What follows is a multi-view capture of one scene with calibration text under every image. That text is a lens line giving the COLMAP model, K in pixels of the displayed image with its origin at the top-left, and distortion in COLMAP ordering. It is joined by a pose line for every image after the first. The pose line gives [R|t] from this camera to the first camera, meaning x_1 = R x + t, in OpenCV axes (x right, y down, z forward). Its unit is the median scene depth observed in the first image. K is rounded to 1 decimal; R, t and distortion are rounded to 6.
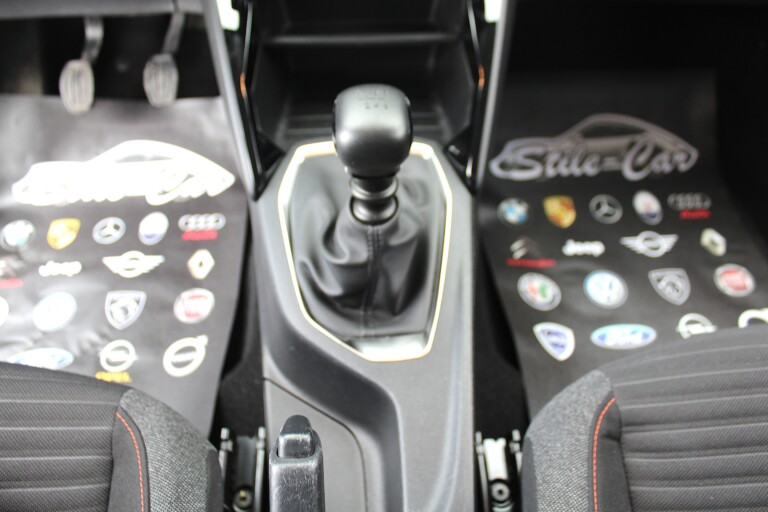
lens RADIAL K [[647.6, 0, 384.0], [0, 647.6, 256.0], [0, 0, 1]] dist [-0.170104, 0.166426]
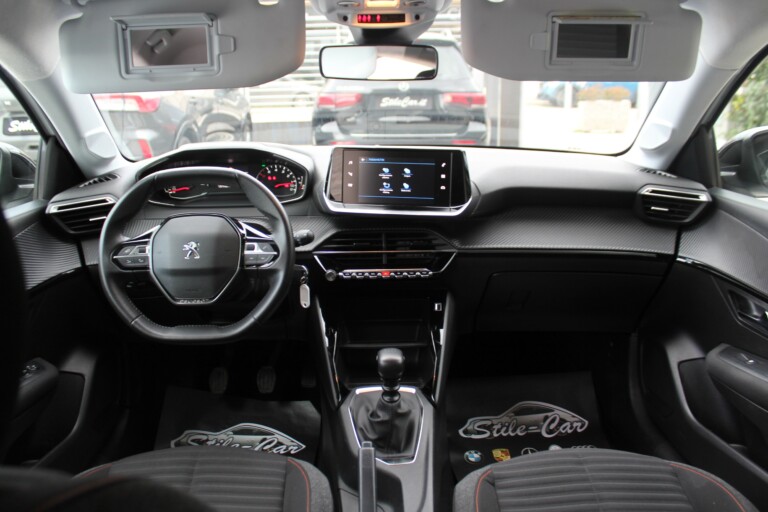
lens RADIAL K [[647.6, 0, 384.0], [0, 647.6, 256.0], [0, 0, 1]] dist [-0.170104, 0.166426]
pose [[0.999922, -0.008675, -0.008992, -0.006800], [0.002583, 0.847660, -0.530534, 0.343866], [0.012225, 0.530469, 0.847616, -0.629249]]
